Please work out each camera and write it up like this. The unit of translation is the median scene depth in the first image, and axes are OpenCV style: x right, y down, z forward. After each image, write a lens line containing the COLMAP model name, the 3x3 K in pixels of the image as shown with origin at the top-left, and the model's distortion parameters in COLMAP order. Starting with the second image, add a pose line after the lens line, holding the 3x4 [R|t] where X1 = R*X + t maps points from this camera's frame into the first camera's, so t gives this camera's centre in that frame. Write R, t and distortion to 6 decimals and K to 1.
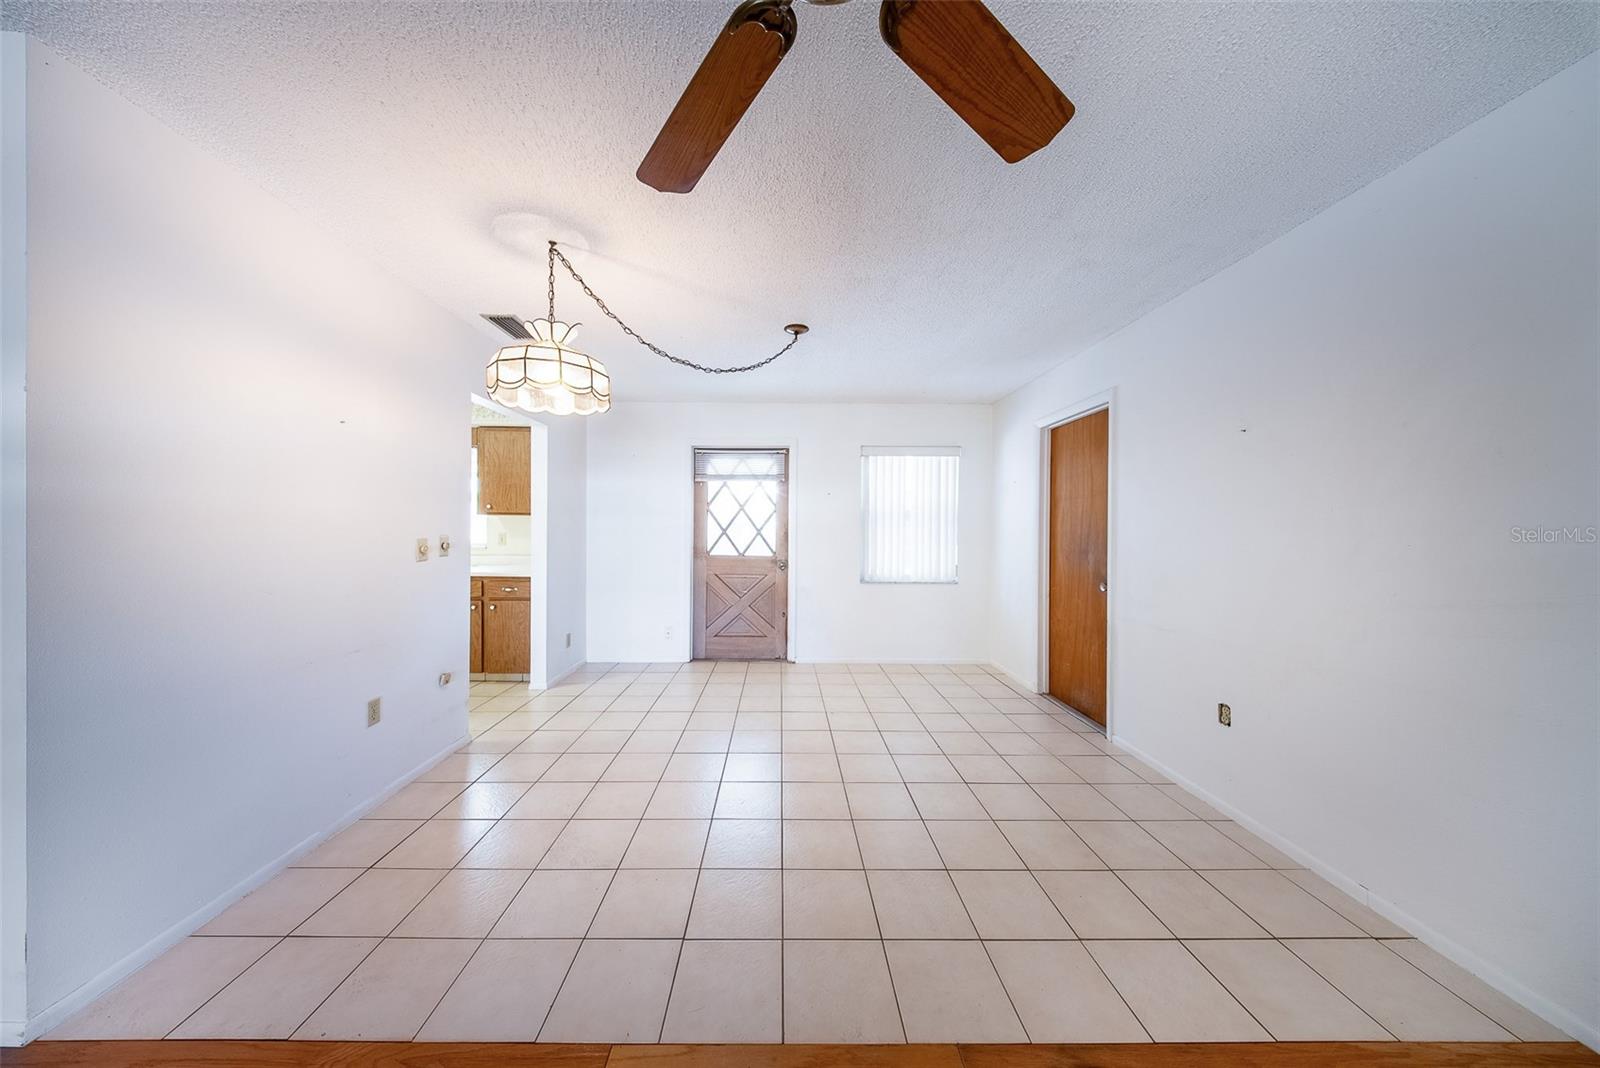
lens RADIAL K [[480.2, 0, 783.6], [0, 480.2, 534.4], [0, 0, 1]] dist [-0.000046, -0.000006]
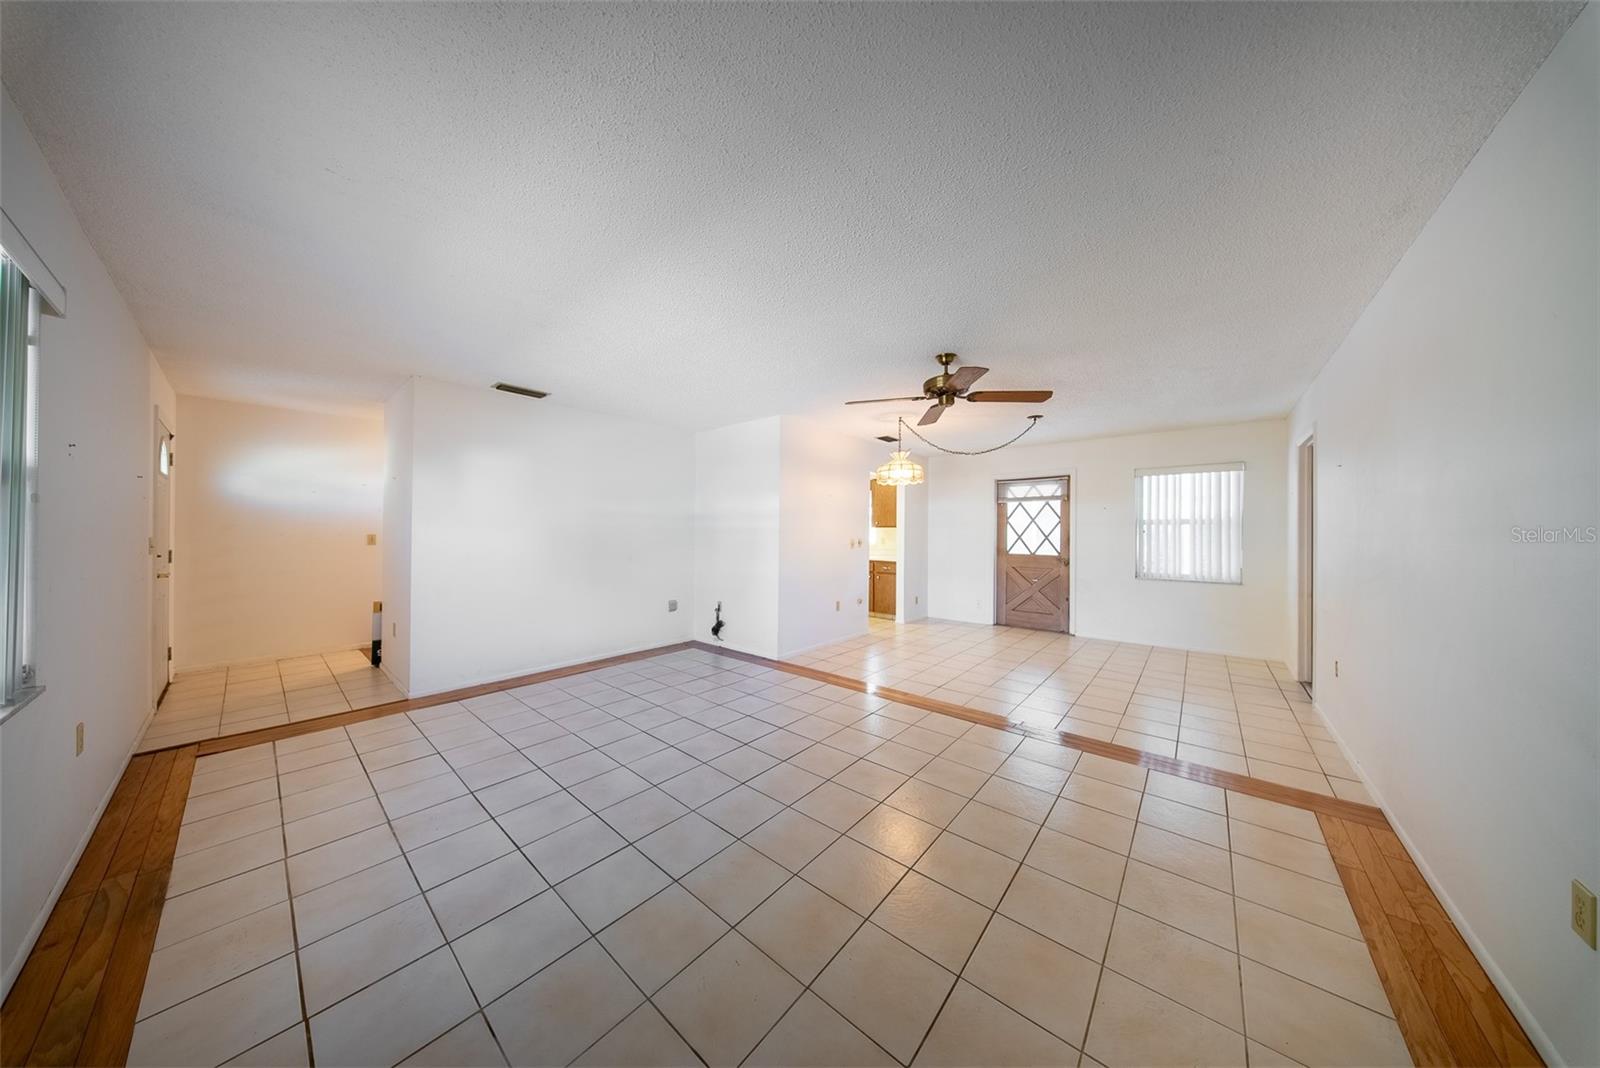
lens RADIAL K [[471.3, 0, 797.3], [0, 471.3, 533.7], [0, 0, 1]] dist [-0.000499, -0.000024]
pose [[0.755227, -0.003137, -0.655456, 0.300462], [-0.010065, 0.999815, -0.016382, 0.013314], [0.655386, 0.018969, 0.755056, -0.498548]]
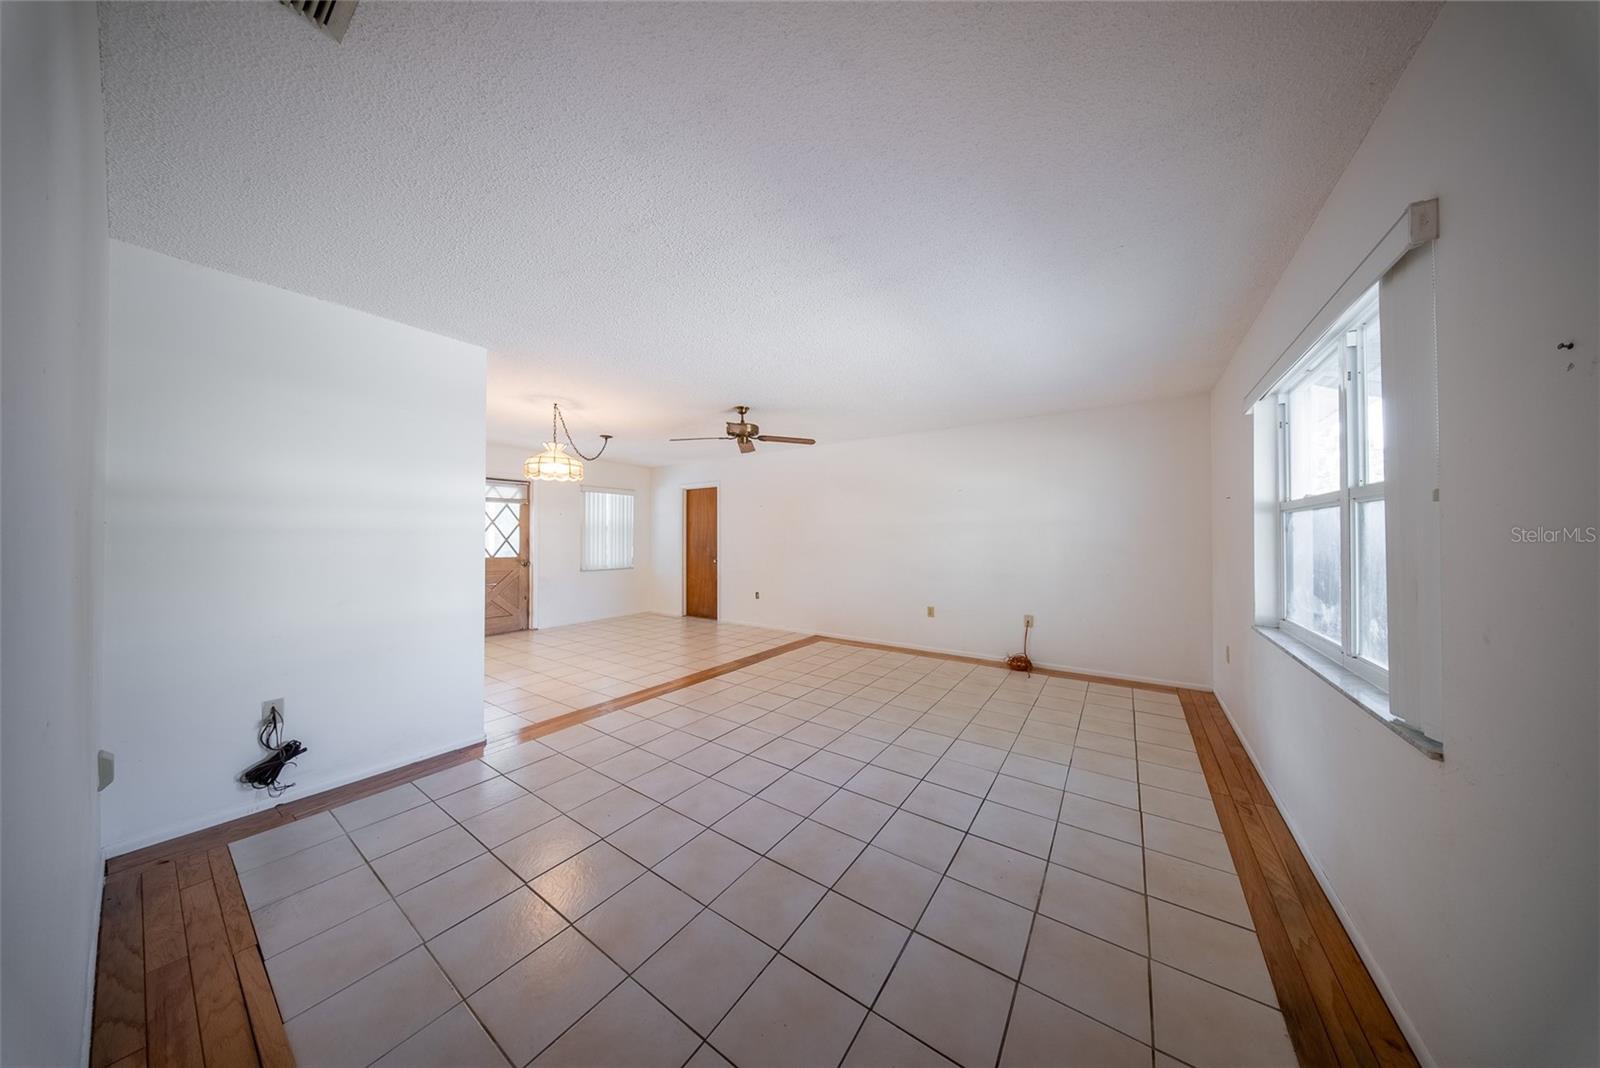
lens RADIAL K [[463.7, 0, 800.0], [0, 463.7, 534.0], [0, 0, 1]] dist [0.000638, 0.000019]
pose [[0.572835, 0.000432, 0.819671, -0.676053], [0.015448, 0.999817, -0.011323, 0.006462], [-0.819525, 0.019149, 0.572723, -0.467122]]
